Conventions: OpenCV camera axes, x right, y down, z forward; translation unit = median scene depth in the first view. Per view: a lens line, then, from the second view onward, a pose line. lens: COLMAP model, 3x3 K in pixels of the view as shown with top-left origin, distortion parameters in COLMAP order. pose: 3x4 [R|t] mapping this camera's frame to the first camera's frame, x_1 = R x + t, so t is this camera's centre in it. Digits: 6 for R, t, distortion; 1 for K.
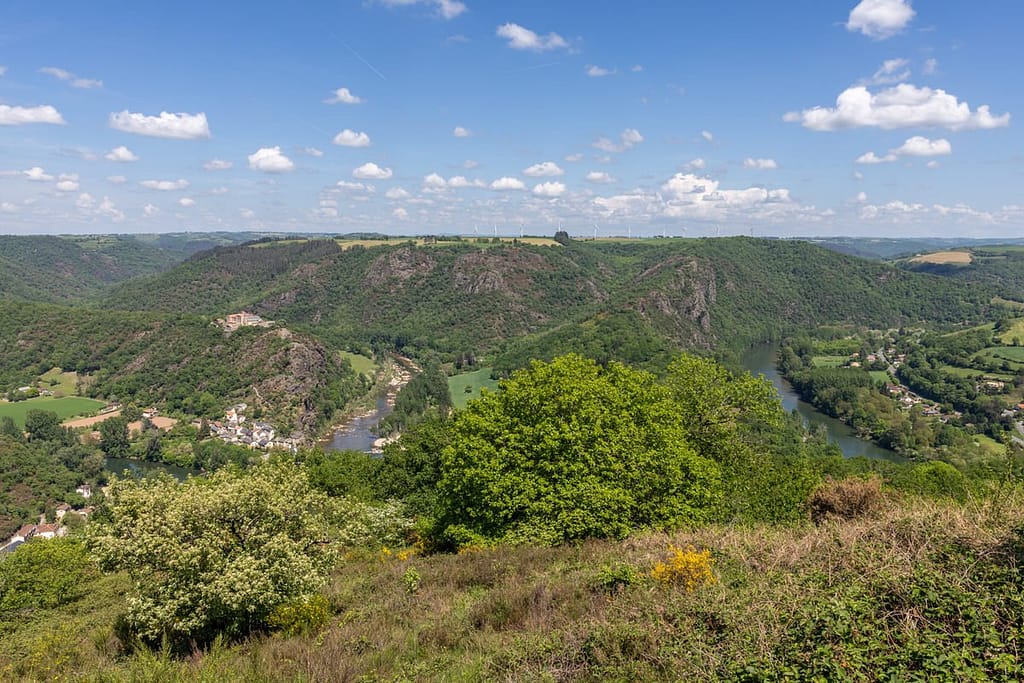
lens RADIAL K [[706.5, 0, 522.6], [0, 706.5, 352.3], [0, 0, 1]] dist [-0.003699, -0.000420]
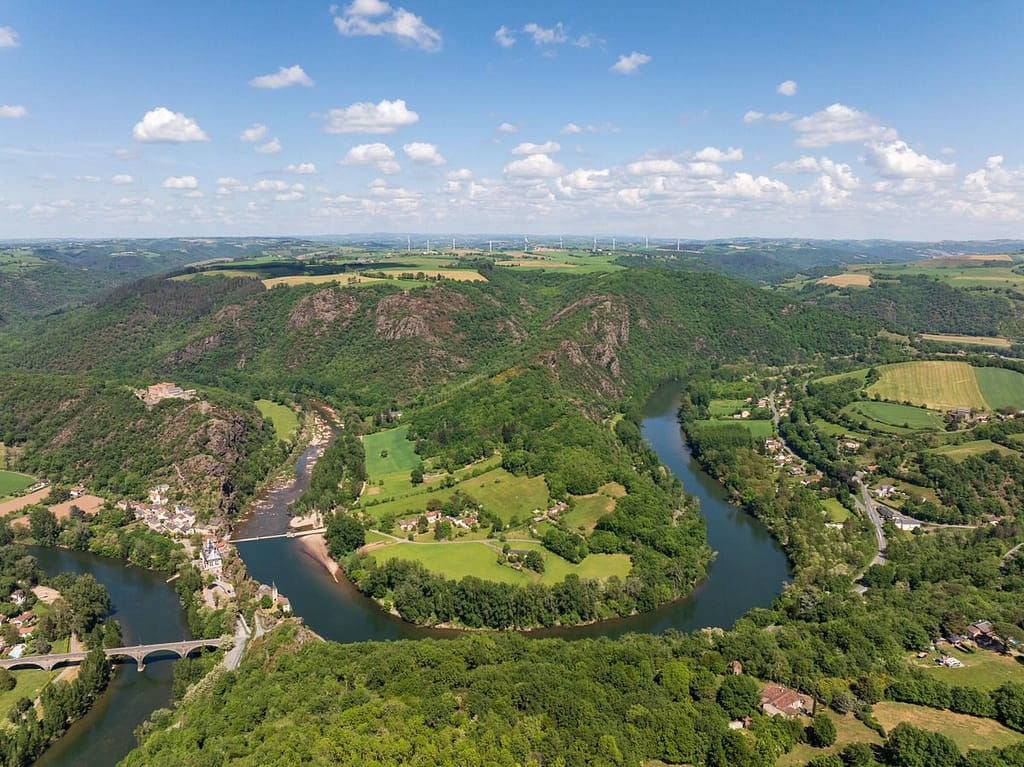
lens RADIAL K [[702.5, 0, 512.0], [0, 702.5, 383.5], [0, 0, 1]] dist [-0.042663, 0.001061]
pose [[0.997098, -0.017482, 0.074088, 0.034422], [0.014679, 0.999162, 0.038210, -0.080046], [-0.074694, -0.037011, 0.996519, -0.051403]]
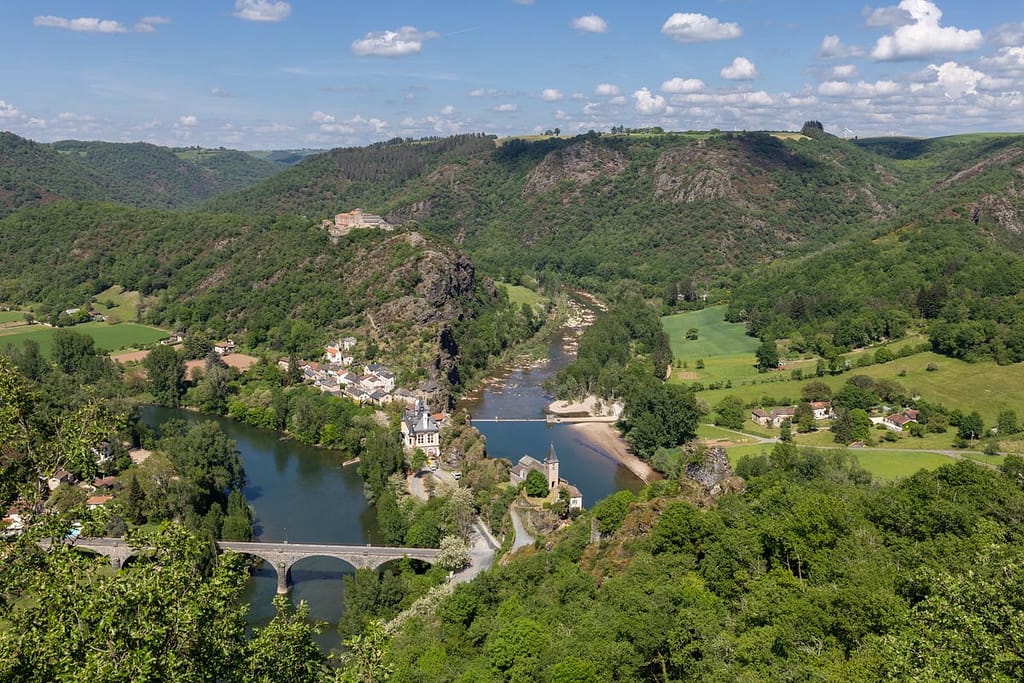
lens RADIAL K [[937.5, 0, 512.0], [0, 937.5, 341.5], [0, 0, 1]] dist [0.001387, -0.004131]
pose [[0.974677, 0.038846, -0.220218, -0.043581], [-0.031068, 0.998769, 0.038673, 0.027871], [0.221450, -0.030852, 0.974684, 0.136329]]
